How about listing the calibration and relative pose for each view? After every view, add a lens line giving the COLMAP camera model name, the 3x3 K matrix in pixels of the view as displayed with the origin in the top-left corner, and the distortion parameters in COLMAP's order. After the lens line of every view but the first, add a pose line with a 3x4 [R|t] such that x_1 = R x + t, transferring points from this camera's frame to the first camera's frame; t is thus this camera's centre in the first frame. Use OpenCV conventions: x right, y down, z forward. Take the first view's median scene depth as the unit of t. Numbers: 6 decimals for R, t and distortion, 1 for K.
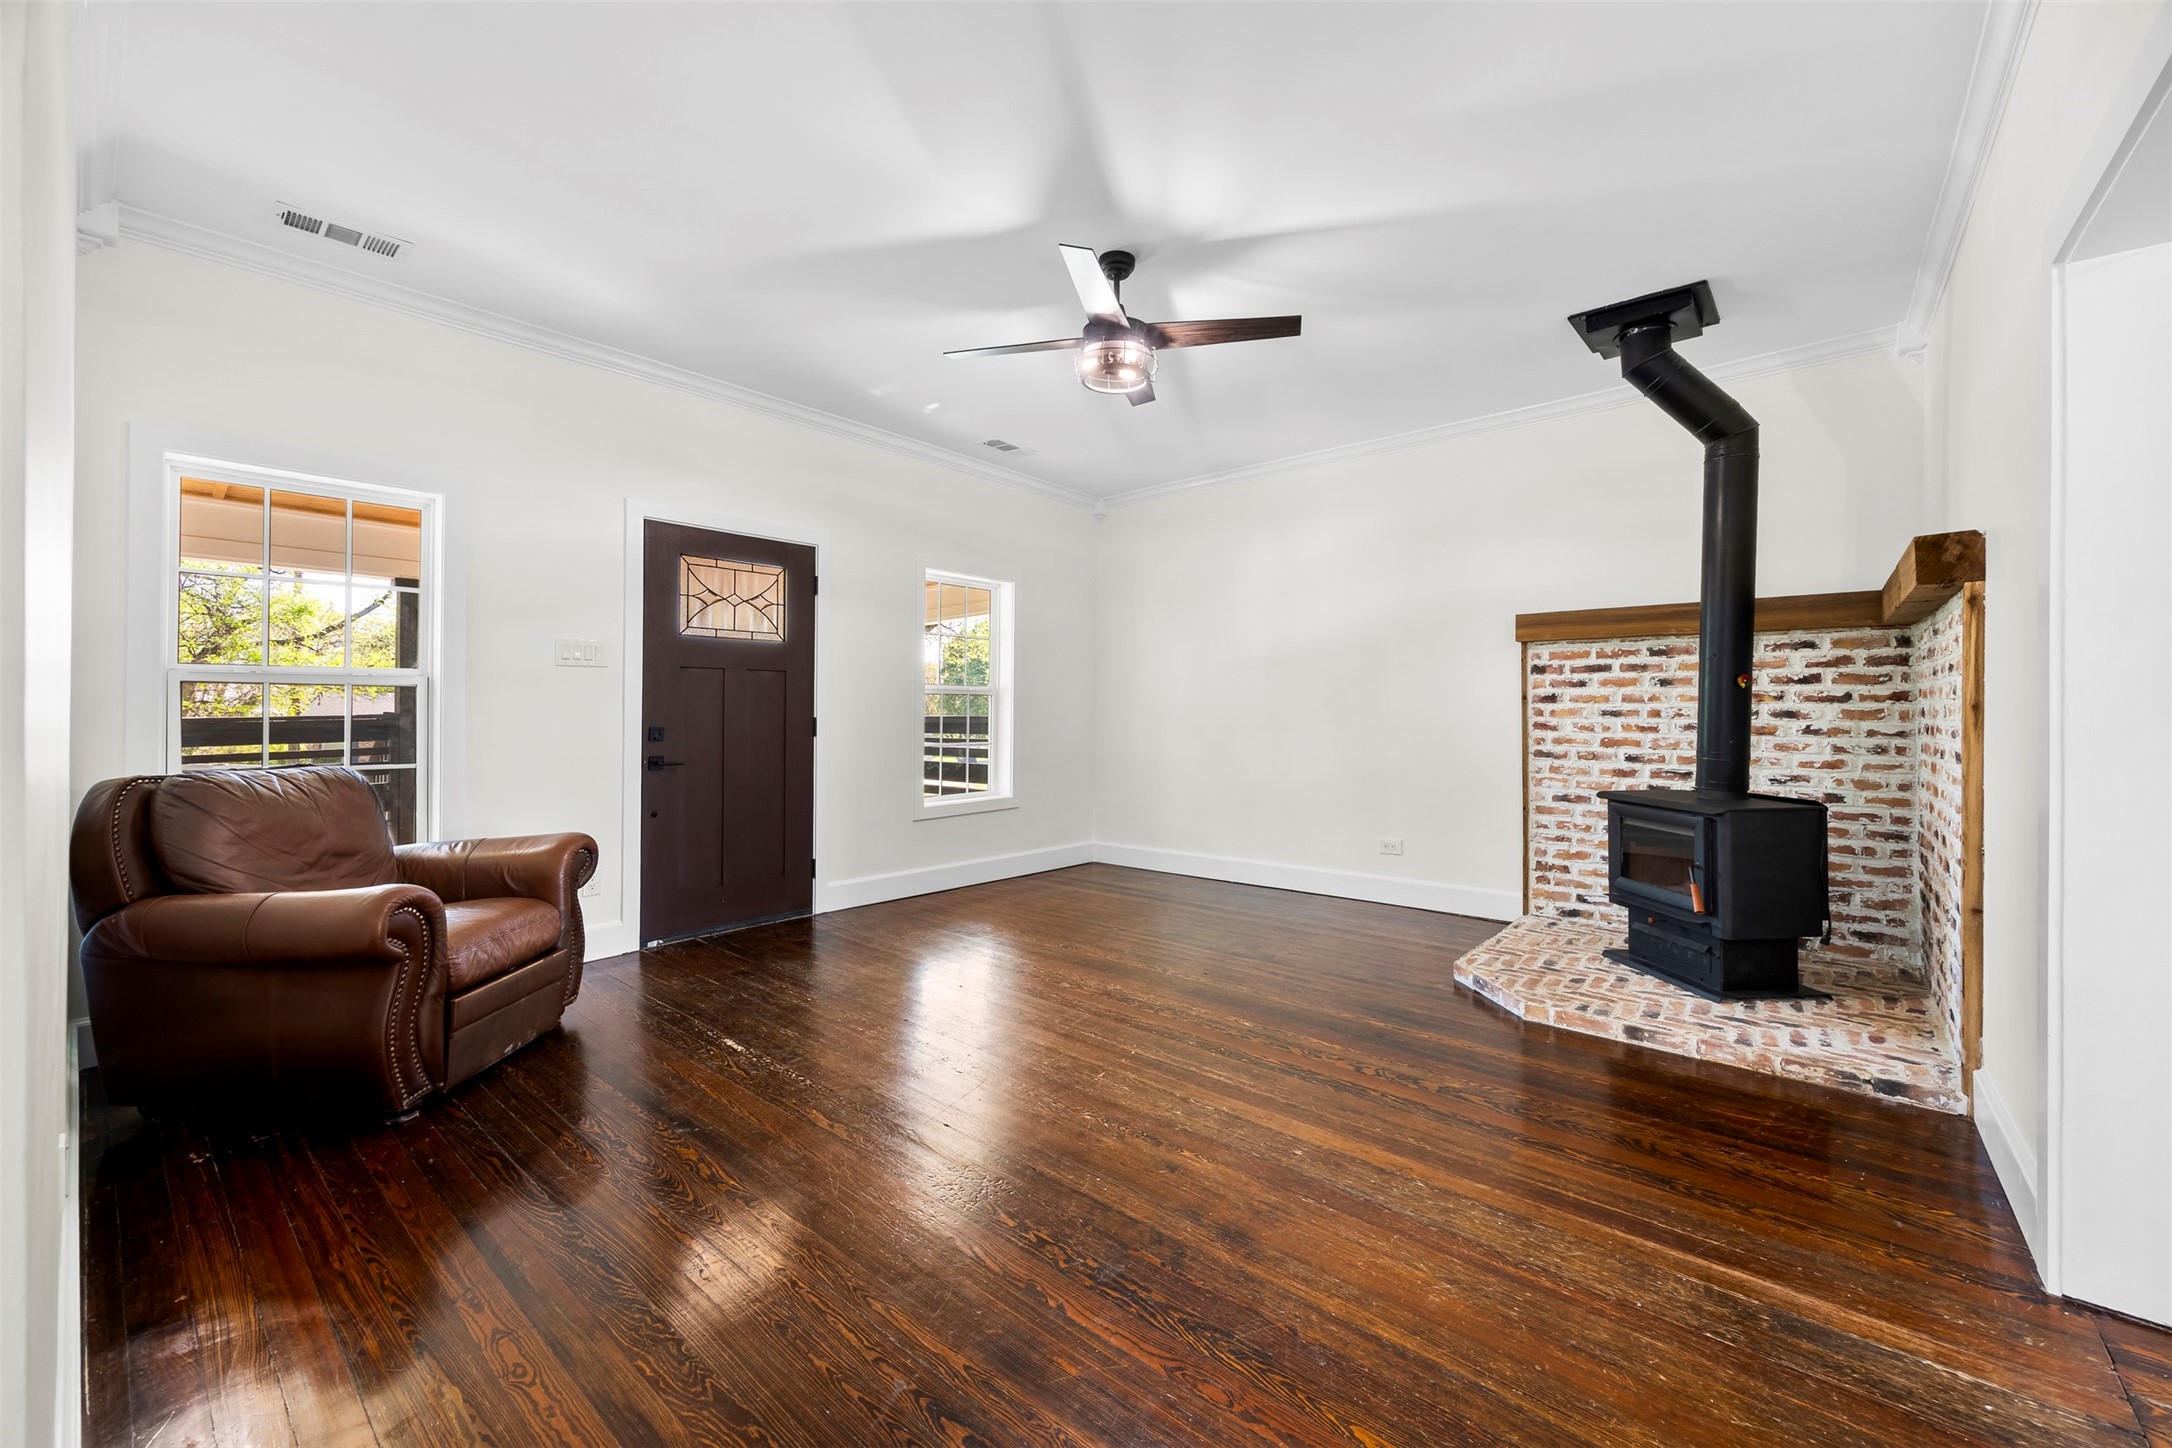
lens RADIAL K [[846.2, 0, 1086.7], [0, 846.2, 718.2], [0, 0, 1]] dist [0.000270, 0.000004]
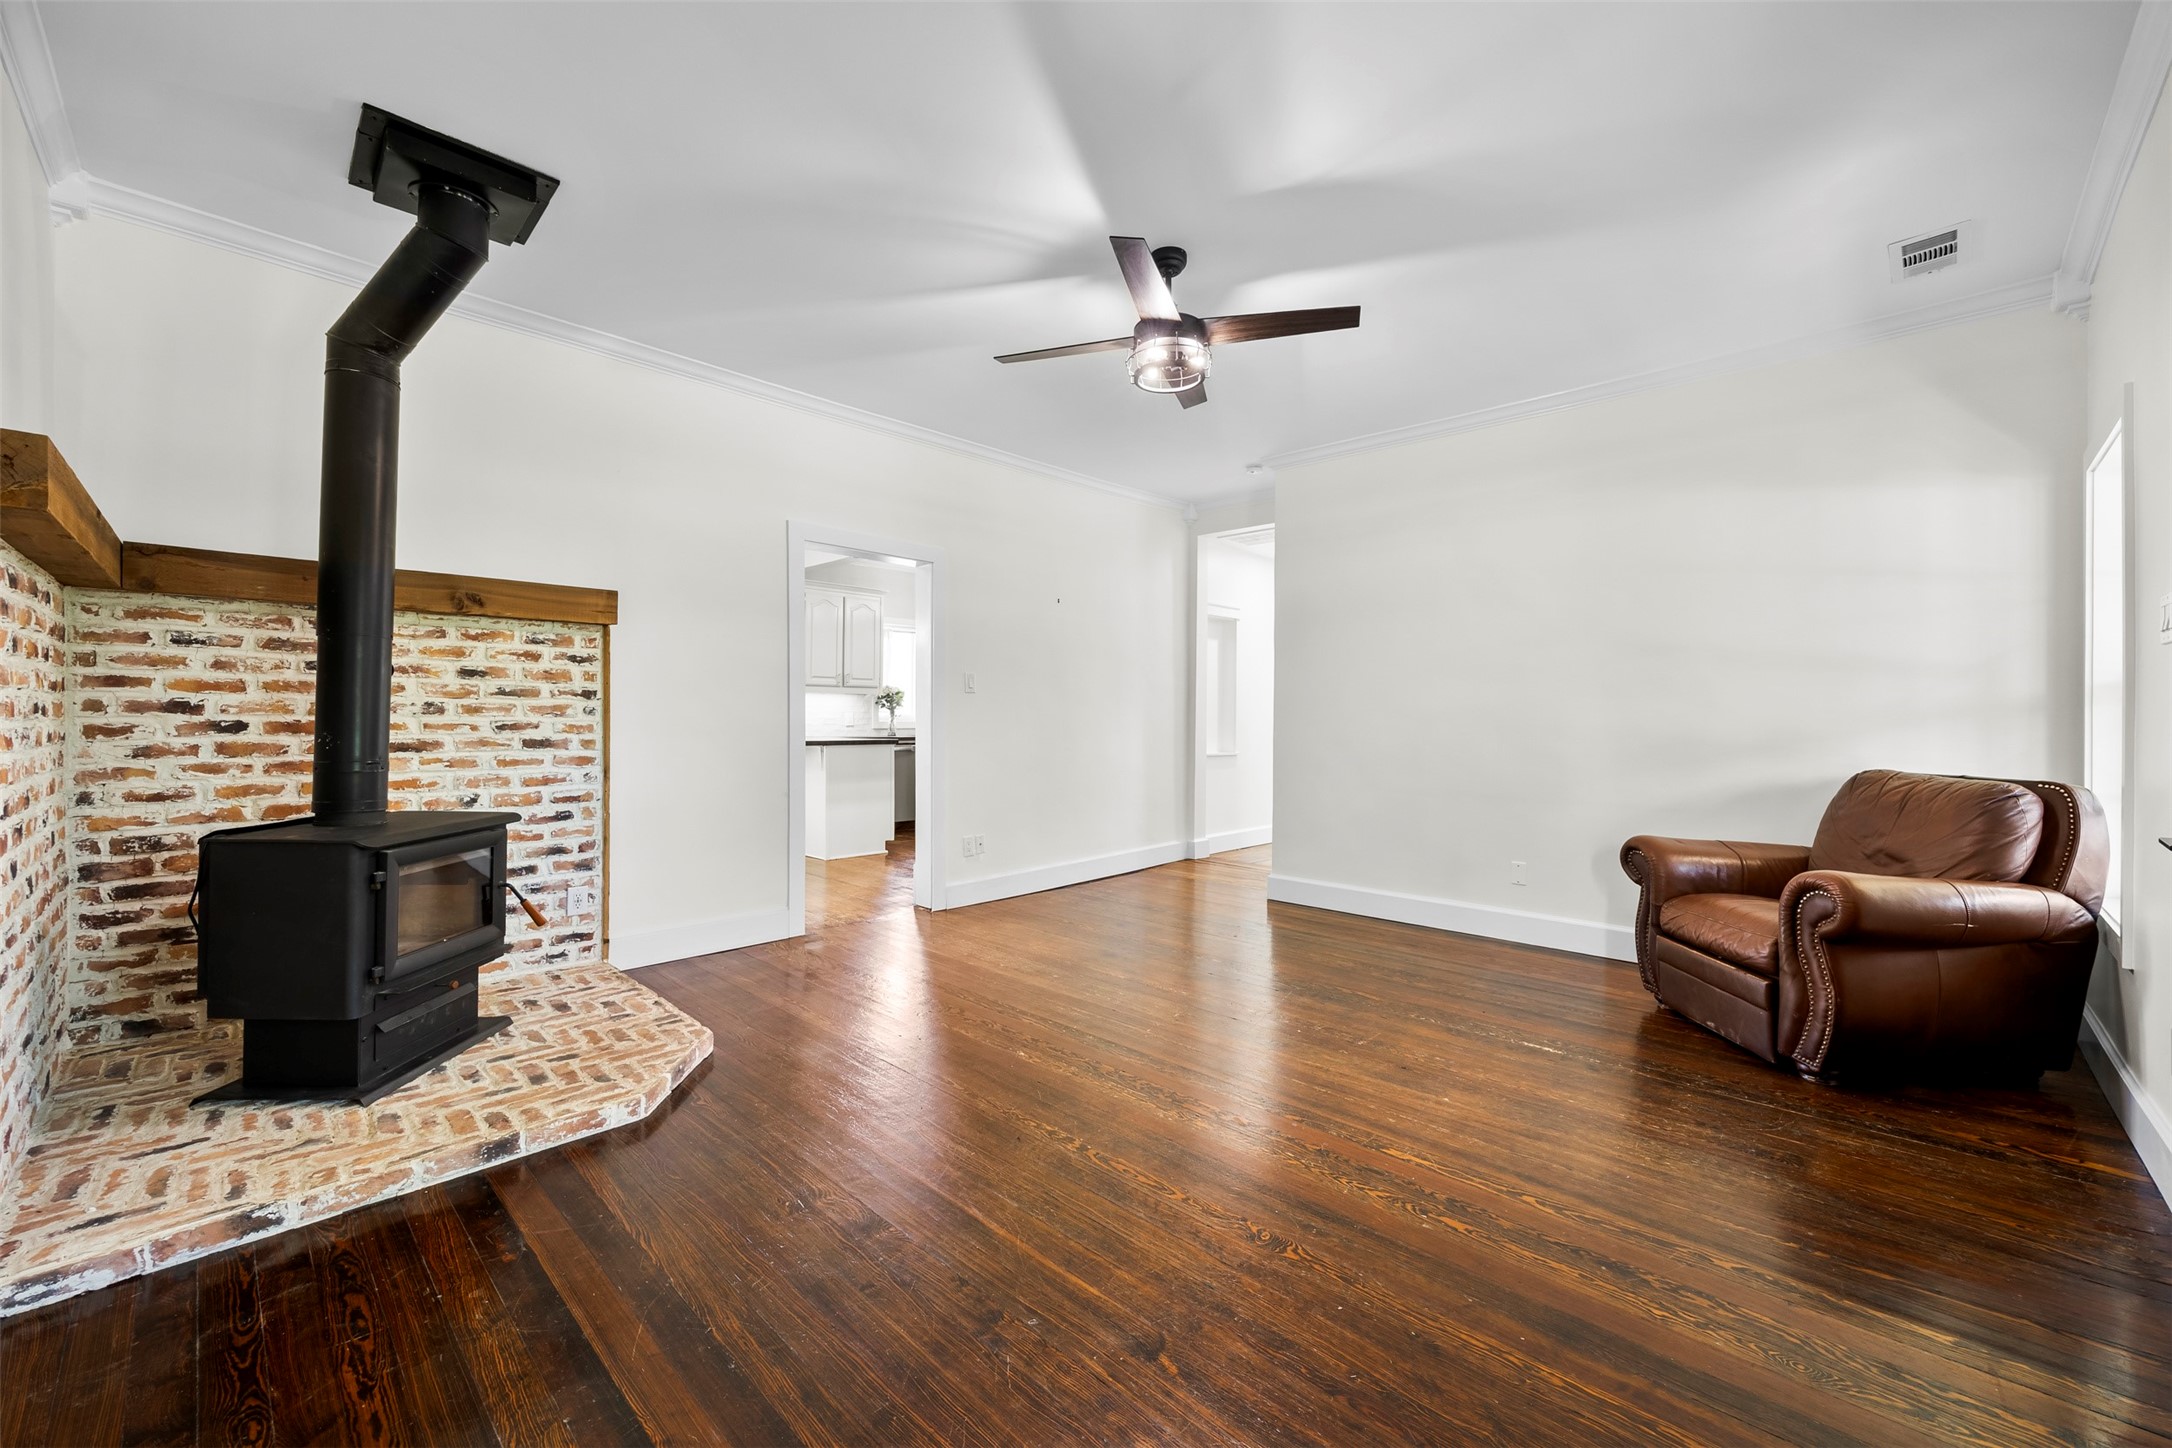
lens RADIAL K [[846.2, 0, 1086.7], [0, 846.2, 718.2], [0, 0, 1]] dist [0.000270, 0.000004]
pose [[-0.998514, -0.010813, 0.053405, 0.076198], [-0.010305, 0.999899, 0.009775, -0.013181], [-0.053506, 0.009211, -0.998525, 1.978059]]
